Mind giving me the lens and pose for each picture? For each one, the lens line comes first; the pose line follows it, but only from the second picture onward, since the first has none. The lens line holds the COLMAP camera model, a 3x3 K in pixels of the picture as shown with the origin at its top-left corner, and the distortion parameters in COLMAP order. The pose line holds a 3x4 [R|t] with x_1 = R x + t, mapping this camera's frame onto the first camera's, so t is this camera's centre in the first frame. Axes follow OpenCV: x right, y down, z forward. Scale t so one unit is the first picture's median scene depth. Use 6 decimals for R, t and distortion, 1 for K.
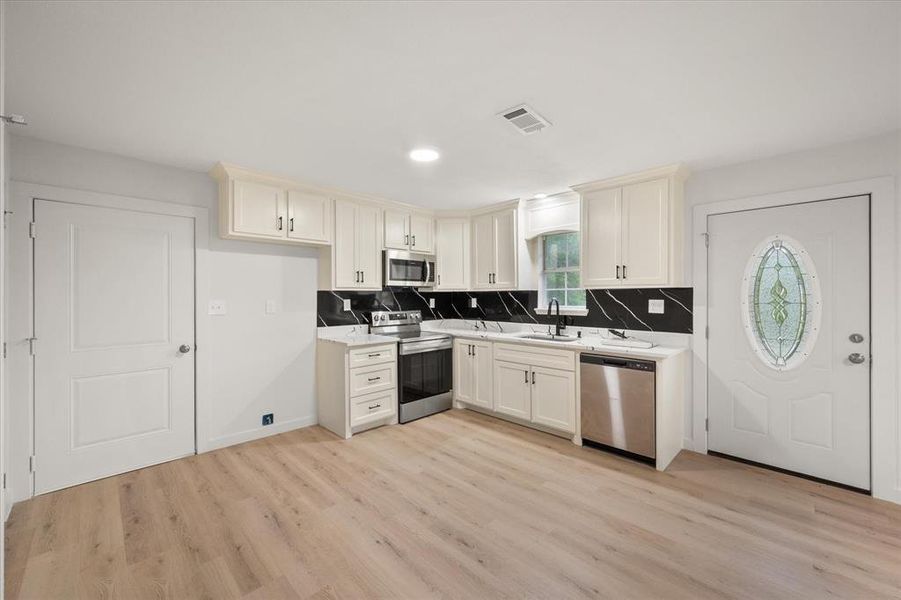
lens RADIAL K [[359.0, 0, 448.8], [0, 359.0, 297.2], [0, 0, 1]] dist [-0.000417, 0.000095]
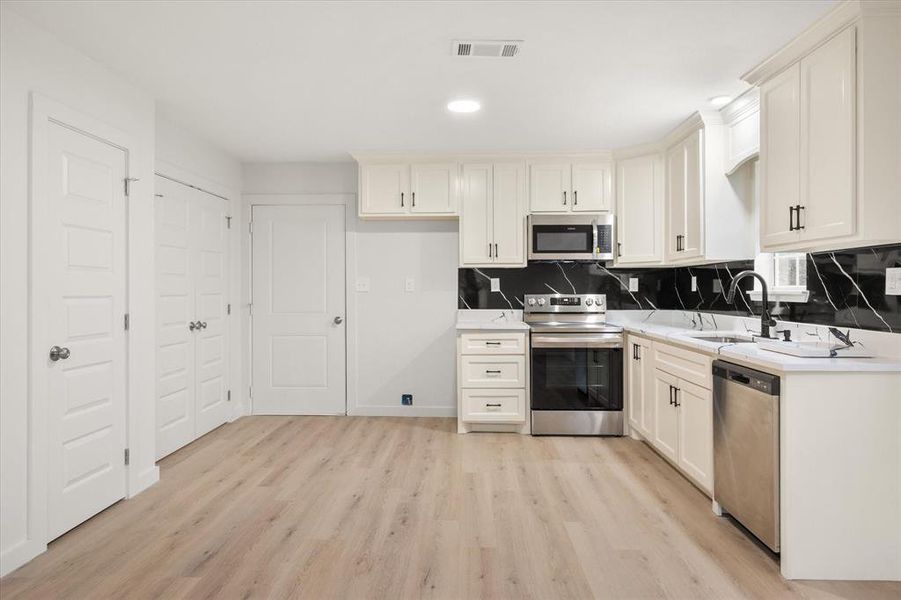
lens RADIAL K [[556.0, 0, 449.1], [0, 556.0, 293.1], [0, 0, 1]] dist [-0.013039, 0.008505]
pose [[0.686321, 0.008163, -0.727253, 0.694661], [-0.004330, 0.999965, 0.007138, 0.038078], [0.727286, -0.001749, 0.686332, 0.041121]]
